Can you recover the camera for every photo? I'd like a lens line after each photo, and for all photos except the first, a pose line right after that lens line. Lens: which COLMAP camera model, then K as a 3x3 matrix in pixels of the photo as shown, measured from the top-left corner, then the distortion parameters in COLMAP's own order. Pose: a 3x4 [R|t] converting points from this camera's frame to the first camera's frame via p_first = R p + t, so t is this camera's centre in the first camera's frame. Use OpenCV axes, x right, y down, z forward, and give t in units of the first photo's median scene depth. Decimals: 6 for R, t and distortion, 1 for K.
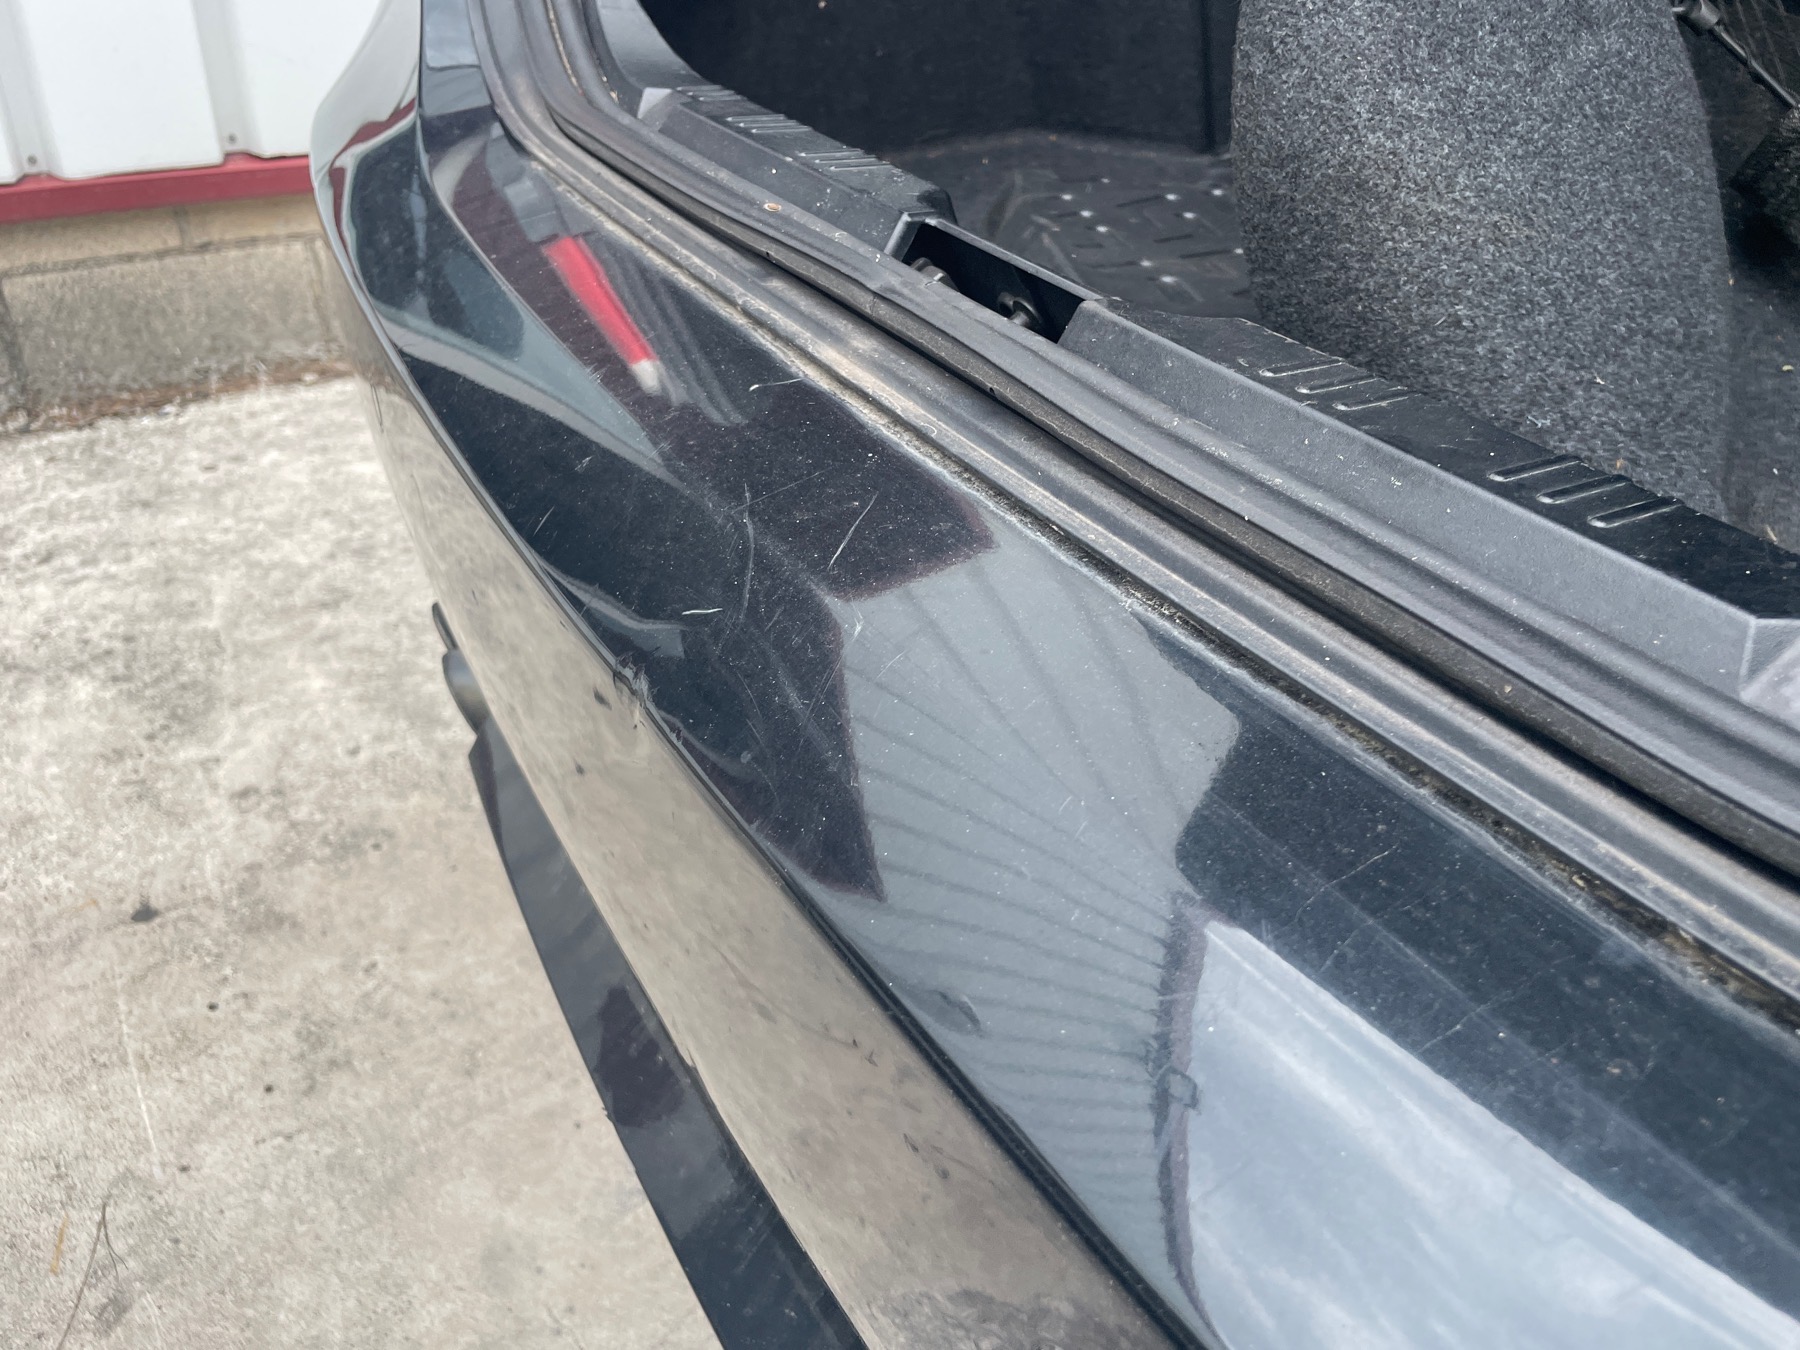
lens RADIAL K [[1361.6, 0, 903.9], [0, 1361.6, 678.3], [0, 0, 1]] dist [0.066164, -0.091046]
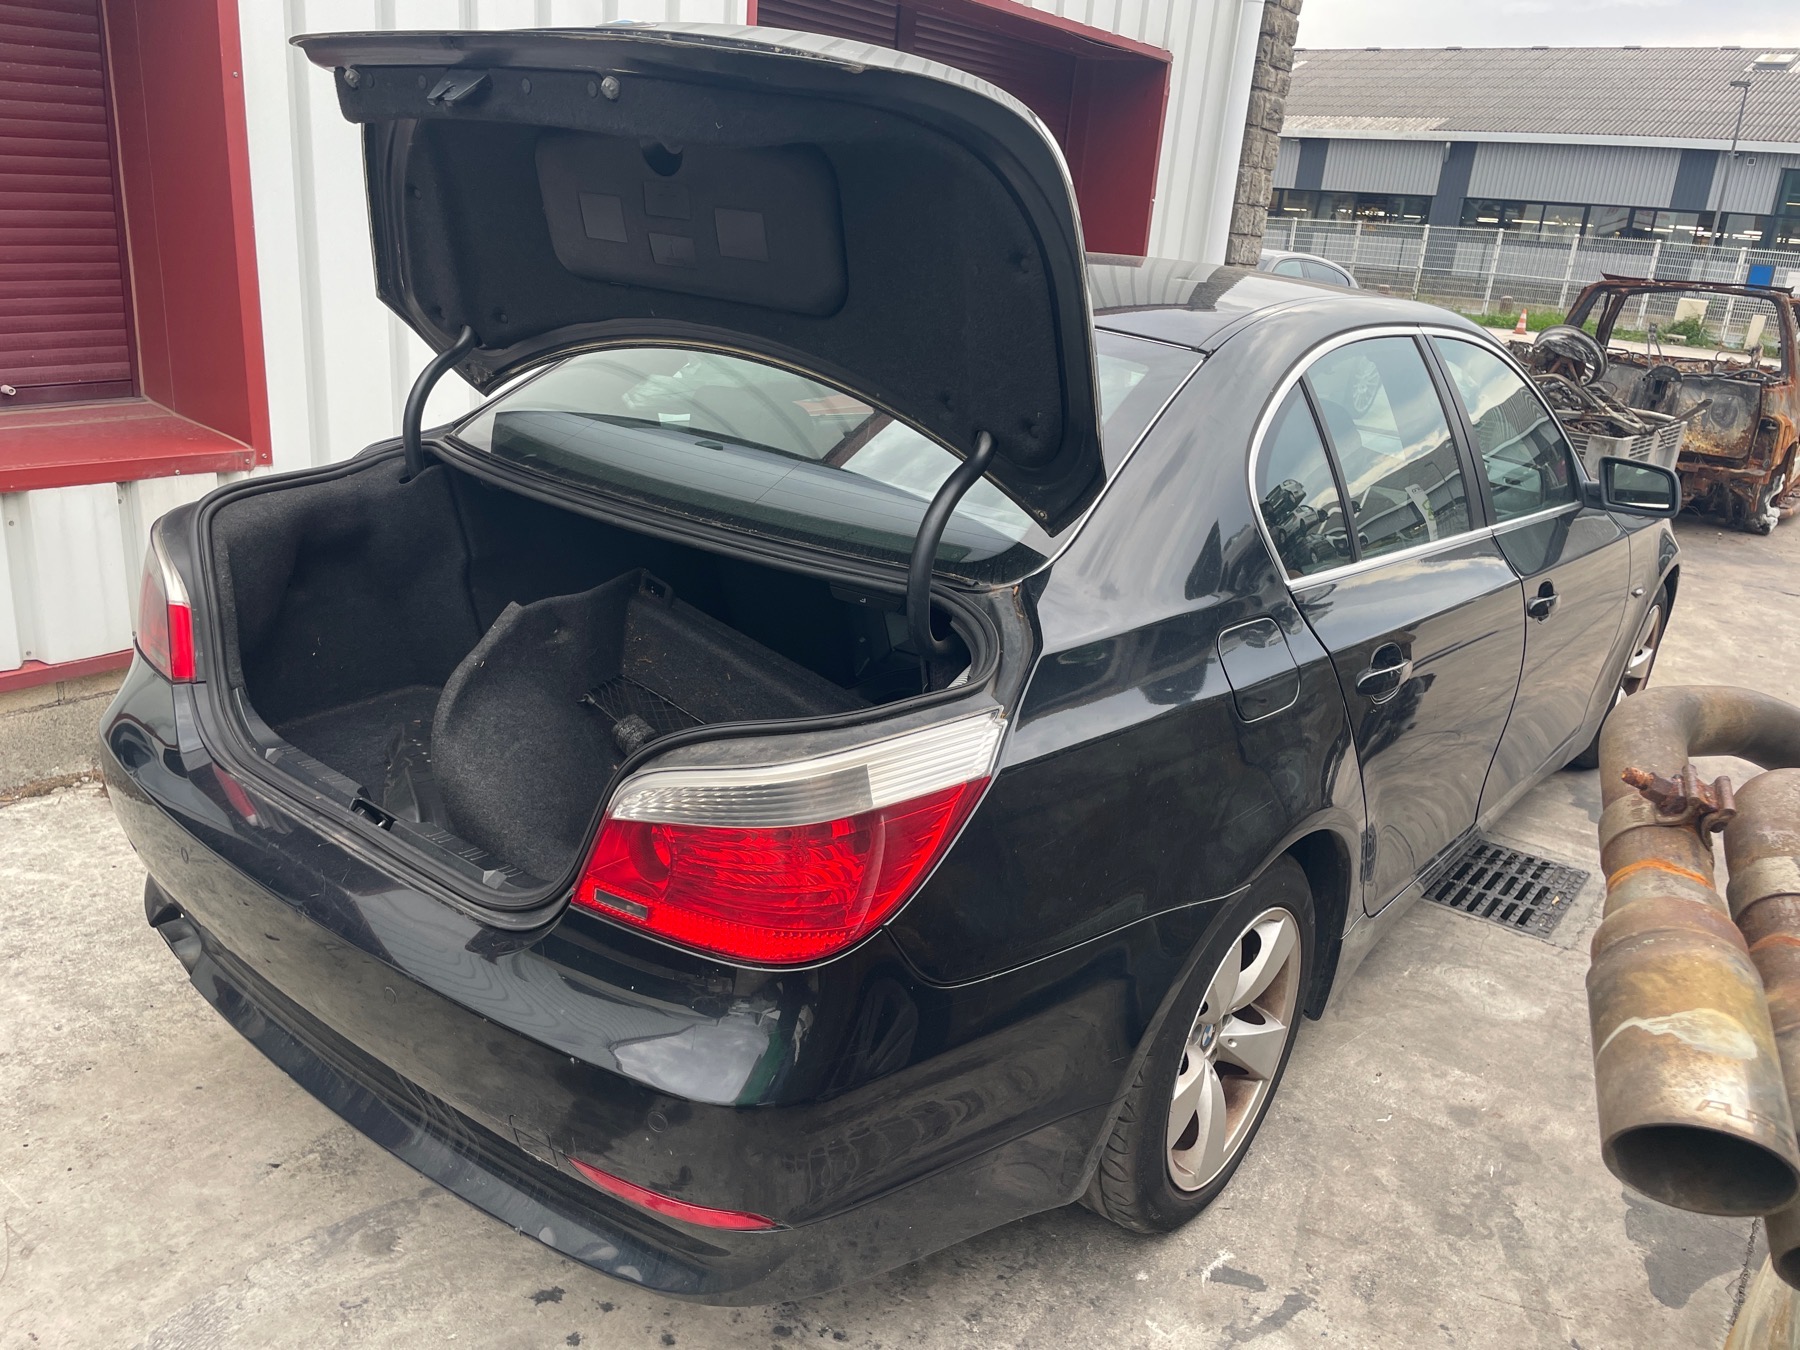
lens RADIAL K [[1361.6, 0, 887.8], [0, 1361.6, 675.9], [0, 0, 1]] dist [0.066164, -0.091046]
pose [[0.935566, -0.077644, 0.344510, 0.050467], [0.150741, 0.969996, -0.190746, 0.155343], [-0.319363, 0.230387, 0.919200, -1.557354]]
